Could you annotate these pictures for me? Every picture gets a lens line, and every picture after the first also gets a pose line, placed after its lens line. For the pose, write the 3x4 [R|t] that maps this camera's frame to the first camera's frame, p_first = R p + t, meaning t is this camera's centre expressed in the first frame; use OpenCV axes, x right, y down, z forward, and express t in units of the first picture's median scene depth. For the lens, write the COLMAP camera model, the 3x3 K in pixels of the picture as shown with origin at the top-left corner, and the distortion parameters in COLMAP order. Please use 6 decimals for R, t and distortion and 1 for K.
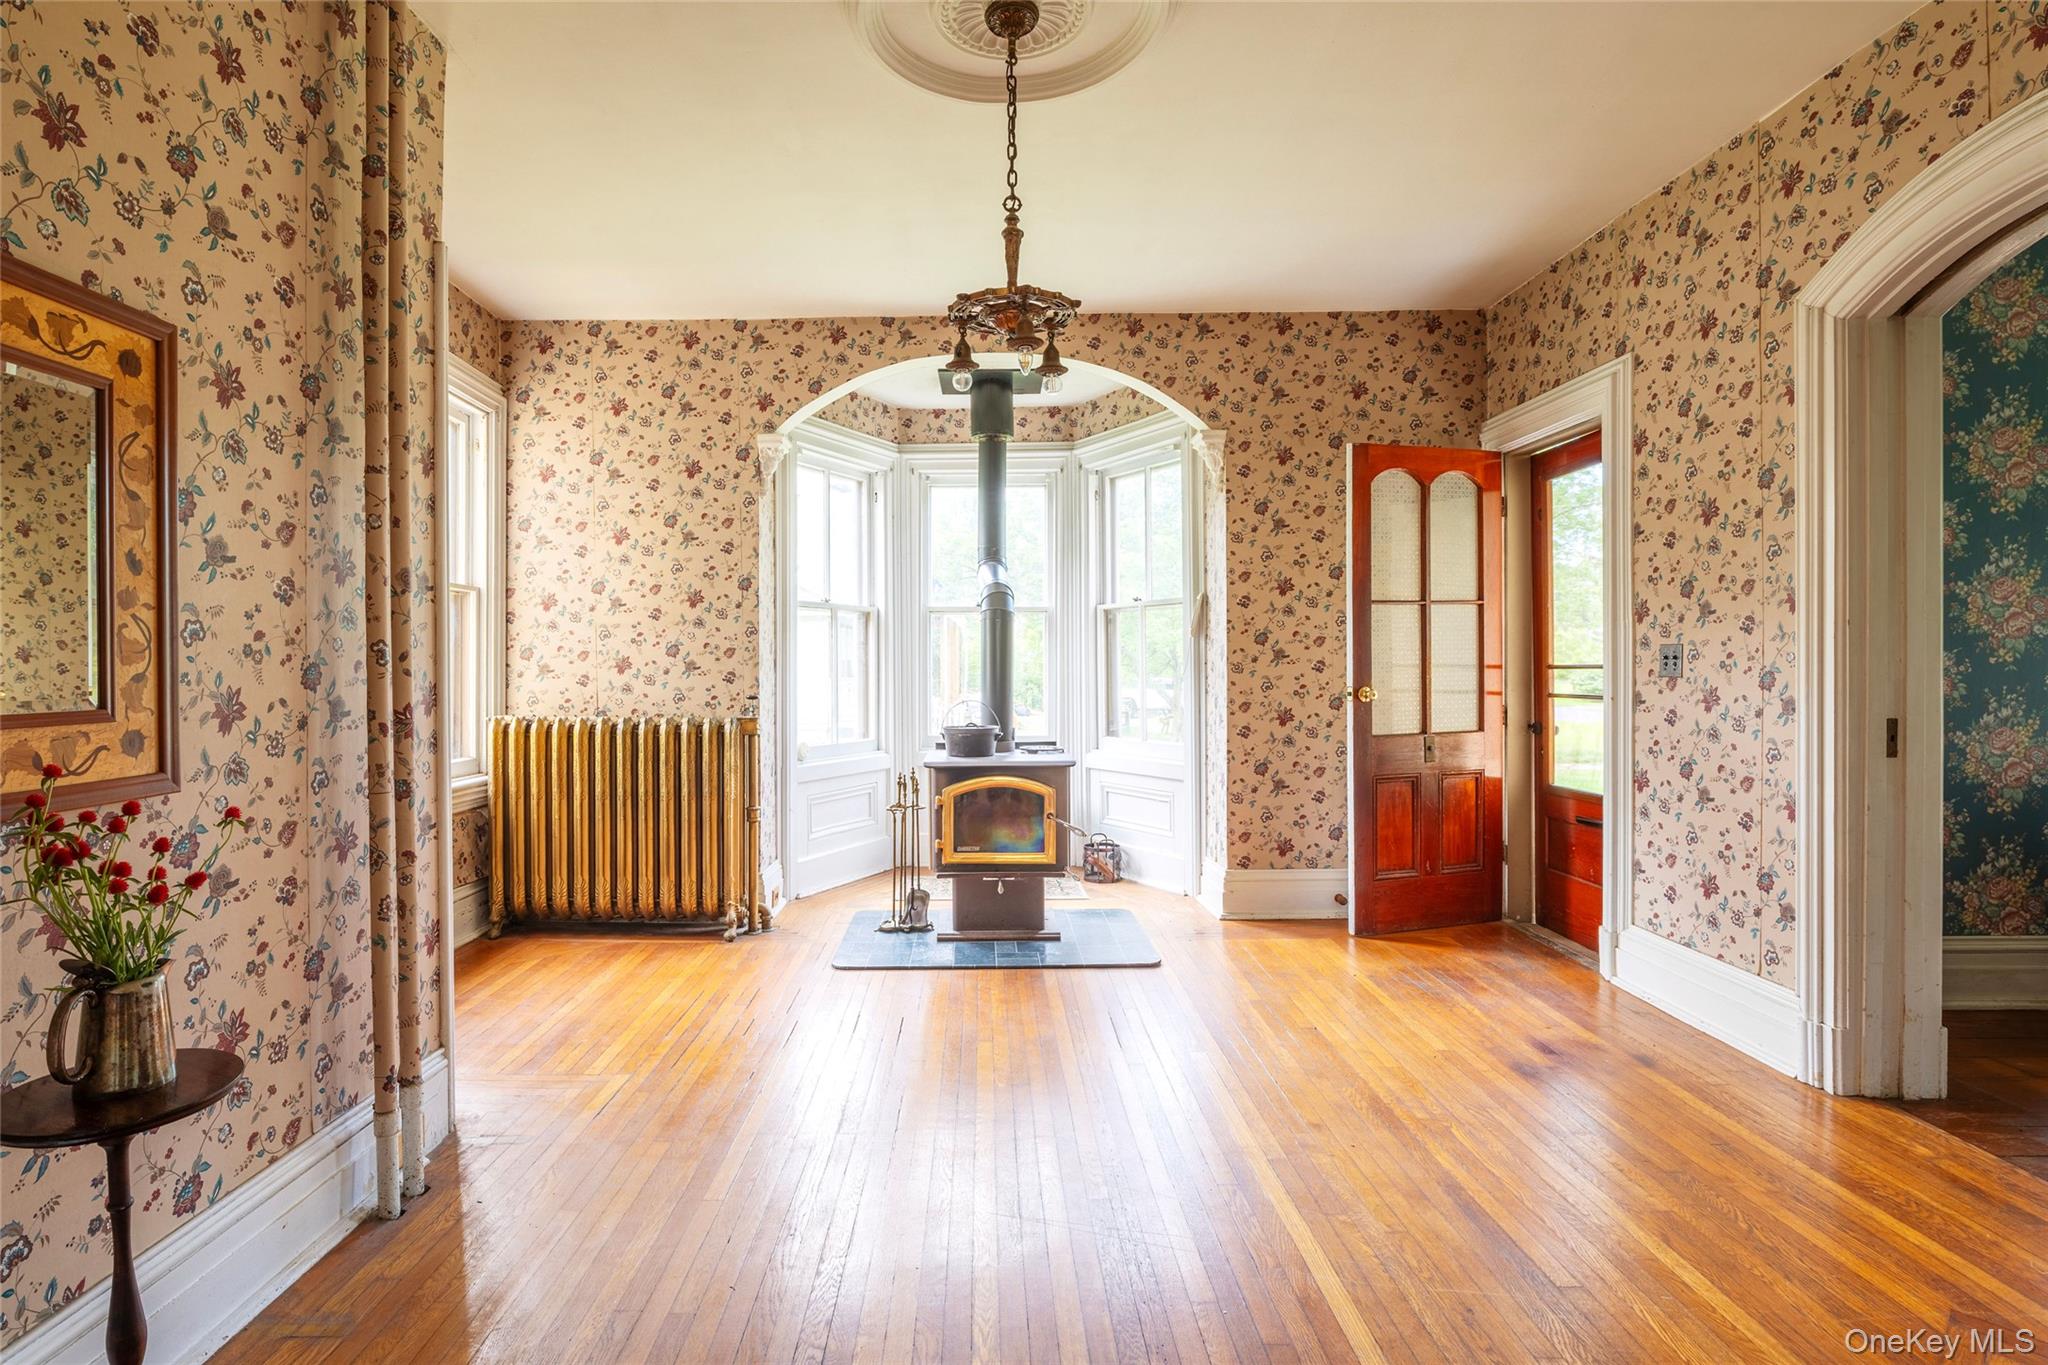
lens RADIAL K [[976.4, 0, 1018.2], [0, 976.4, 674.4], [0, 0, 1]] dist [-0.014733, 0.001918]
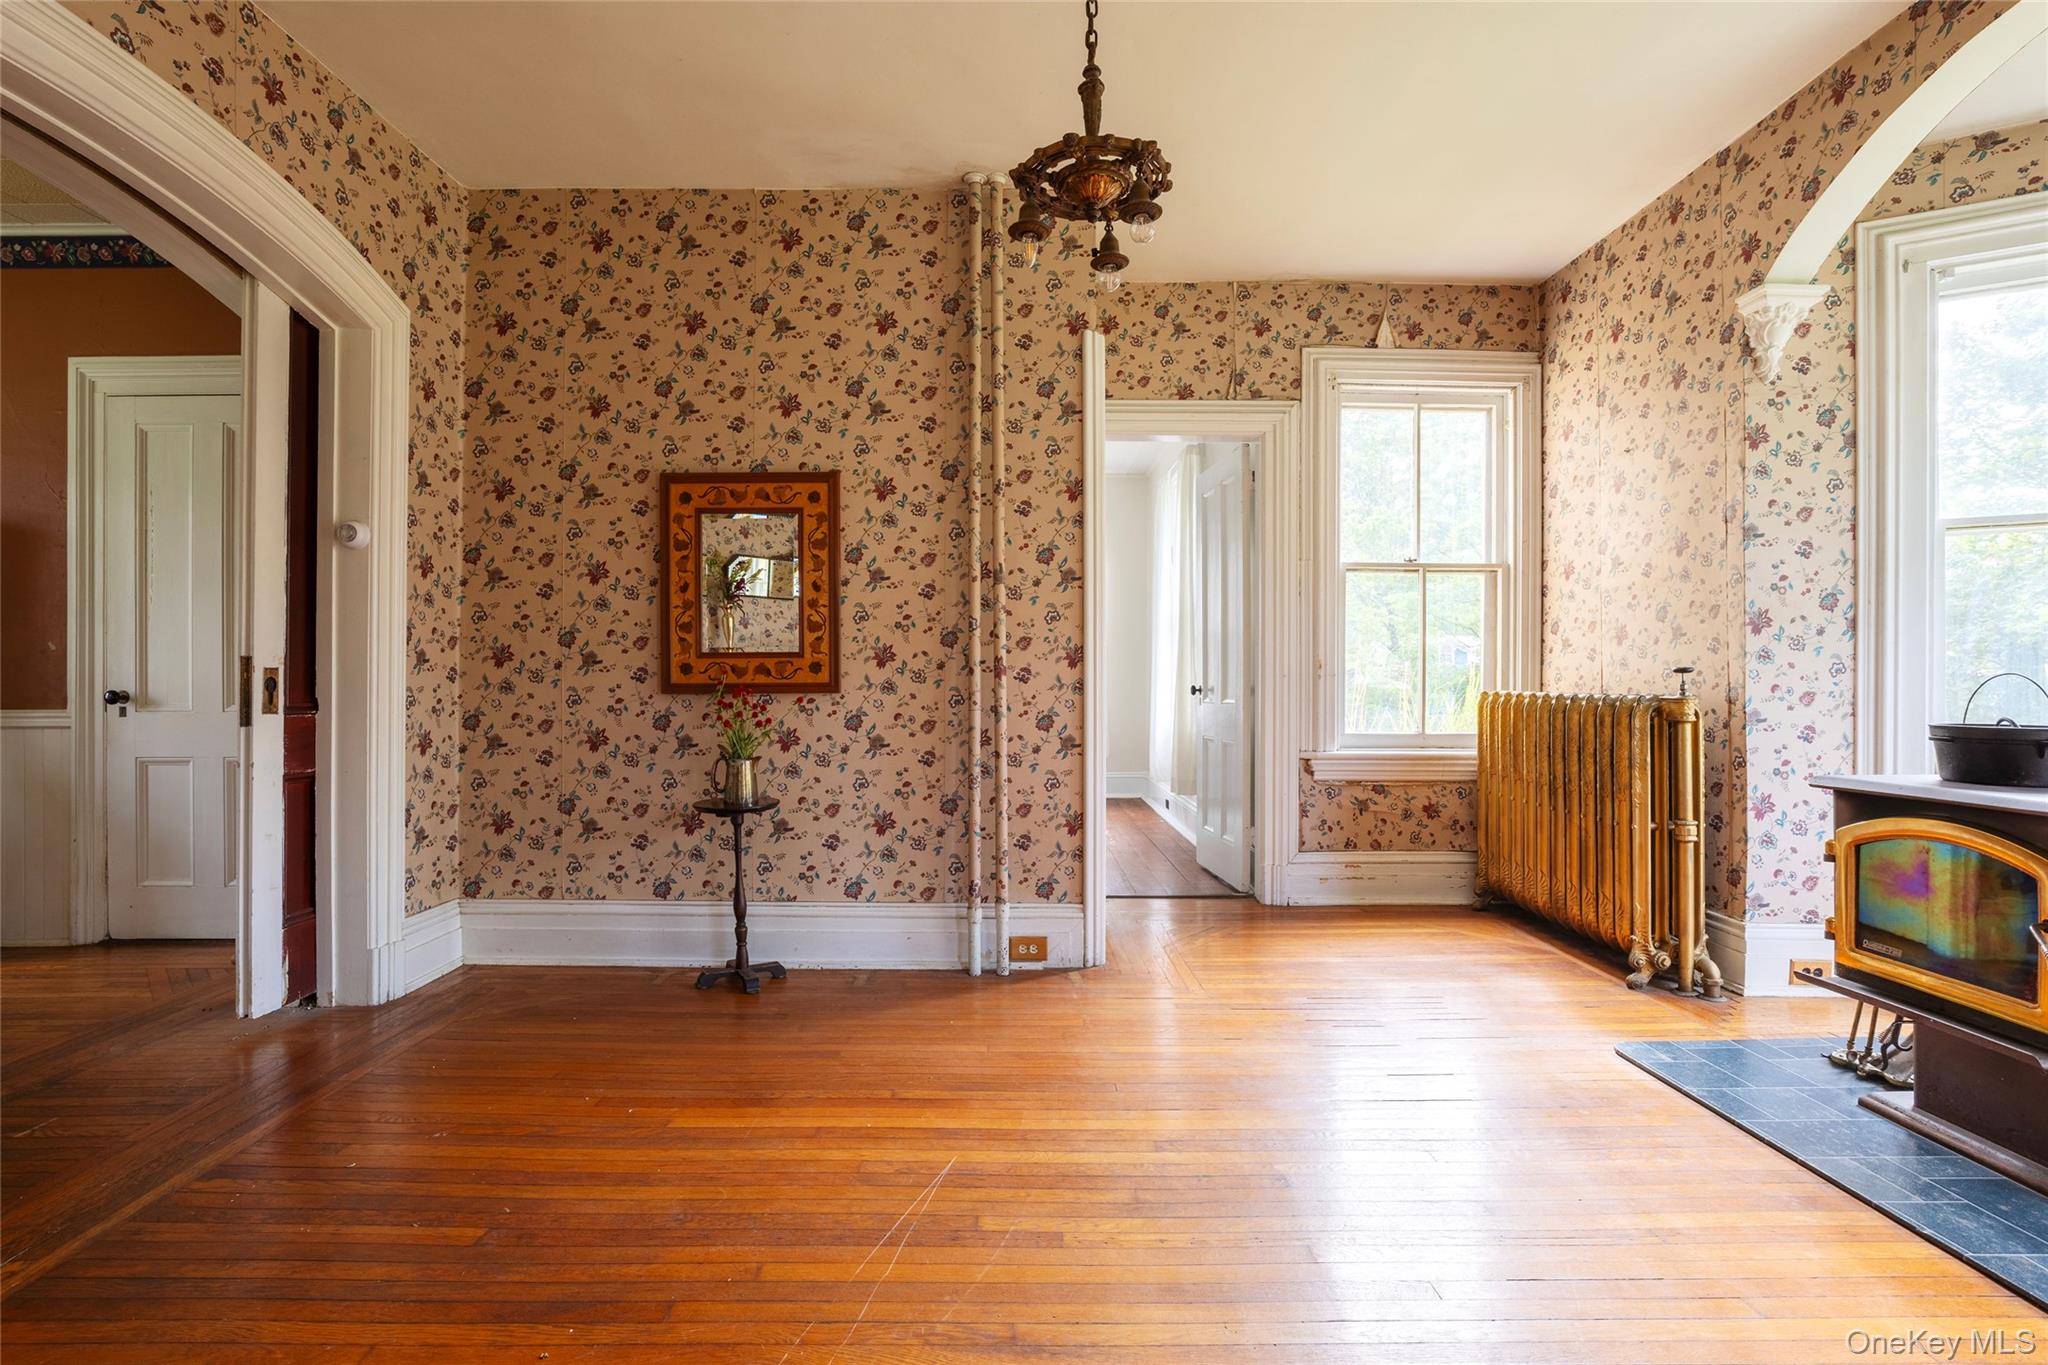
lens RADIAL K [[958.7, 0, 1022.8], [0, 958.7, 682.4], [0, 0, 1]] dist [-0.012705, 0.002141]
pose [[-0.001724, 0.004230, -0.999990, 0.423231], [-0.004819, 0.999979, 0.004239, 0.030612], [0.999987, 0.004827, -0.001704, 0.486519]]
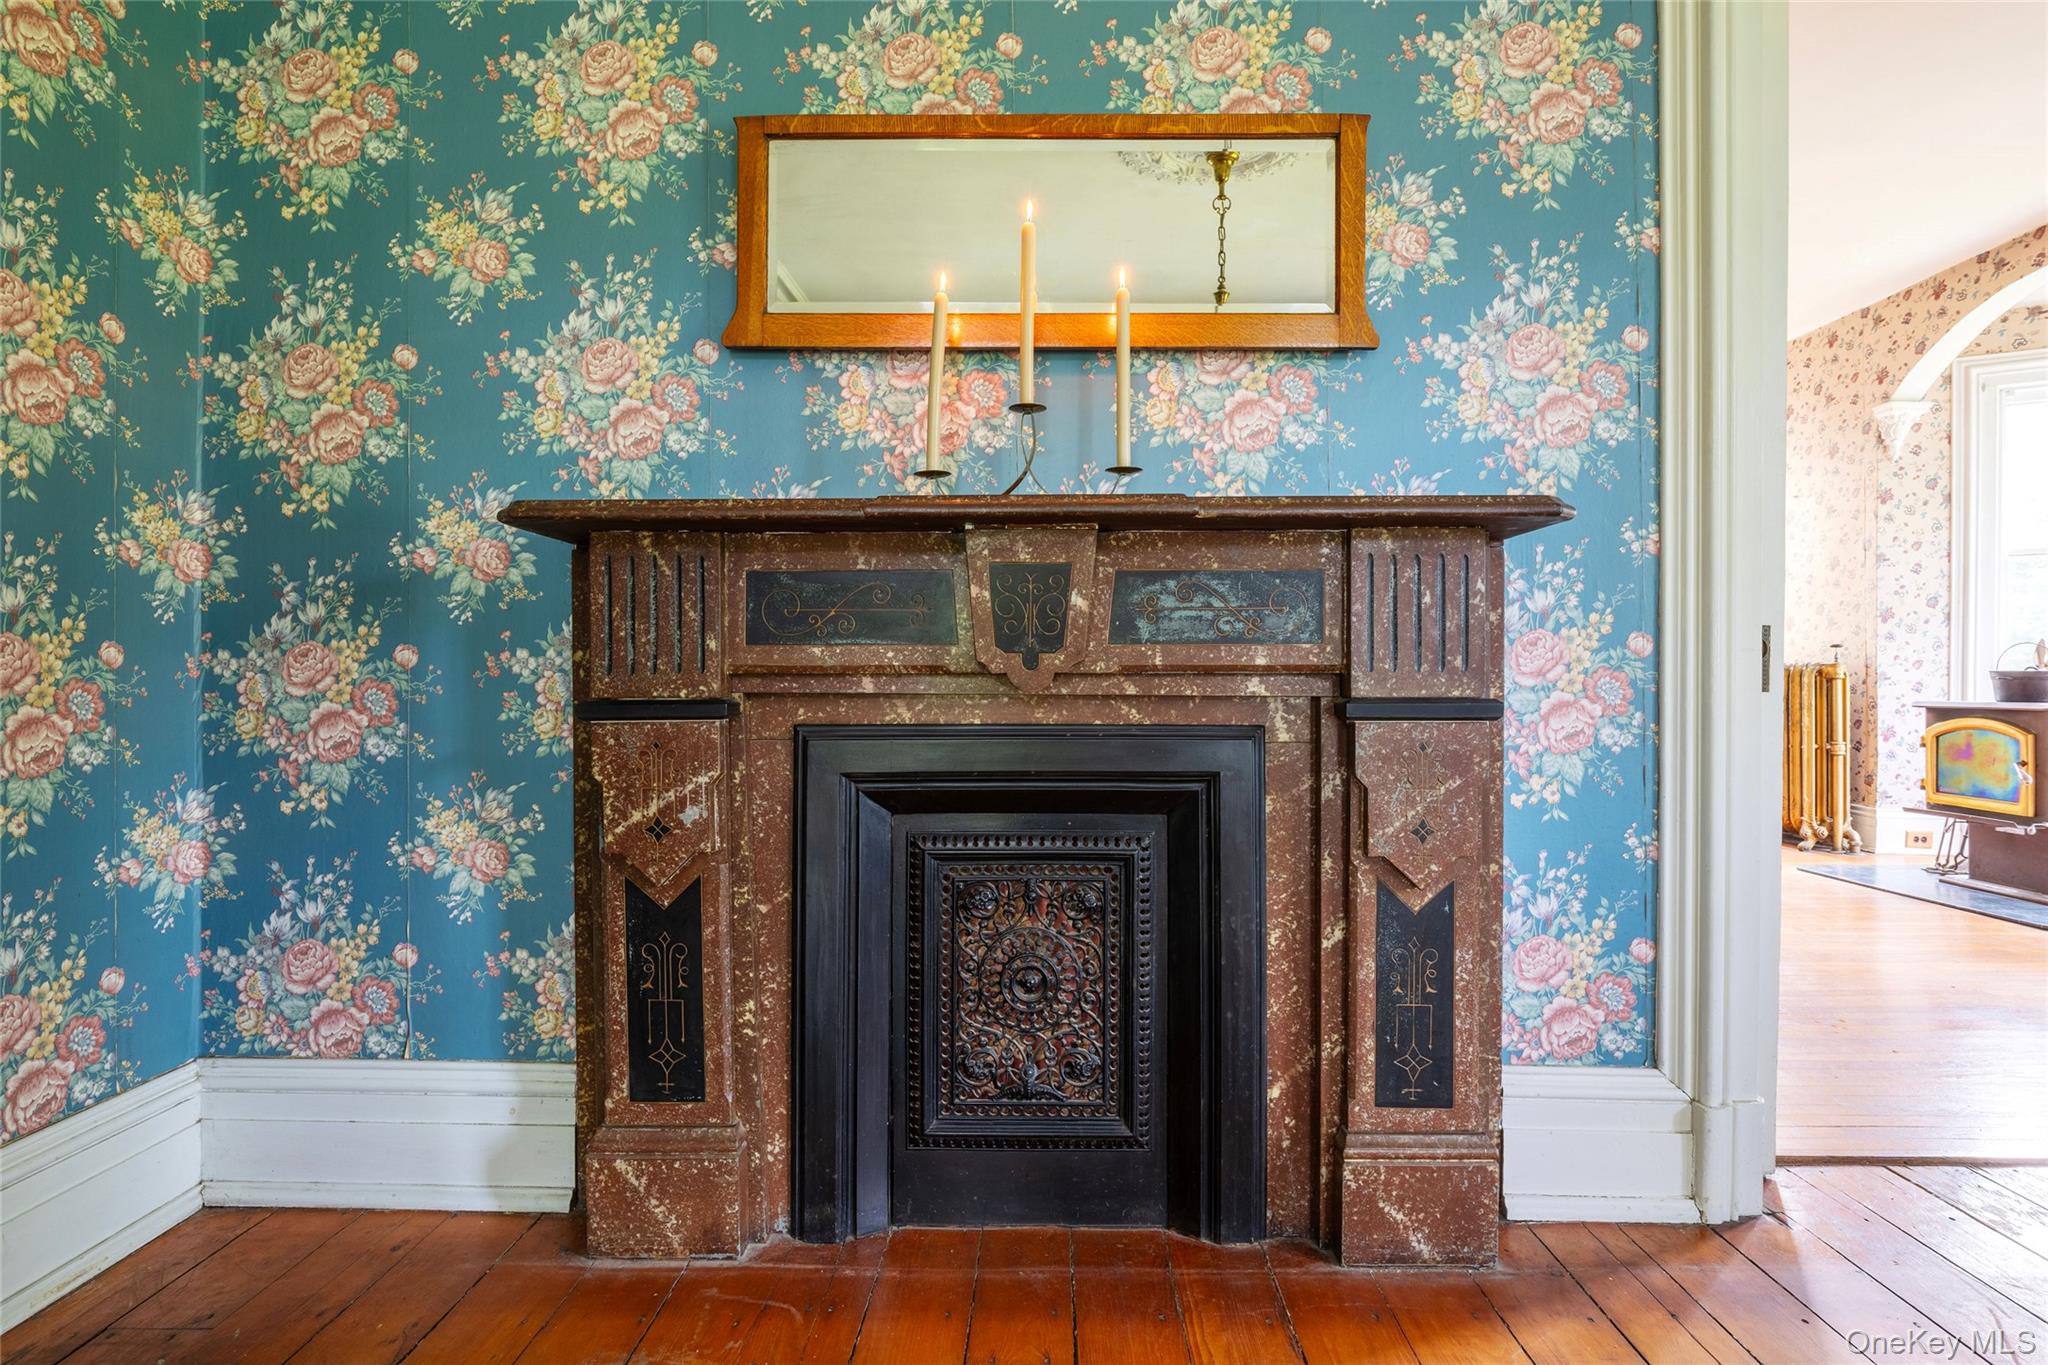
lens RADIAL K [[1104.7, 0, 1016.7], [0, 1104.7, 679.0], [0, 0, 1]] dist [-0.002925, -0.001654]
pose [[-0.020382, 0.003158, -0.999787, 0.995746], [-0.010716, 0.999937, 0.003377, 0.065542], [0.999735, 0.010782, -0.020347, 0.063738]]
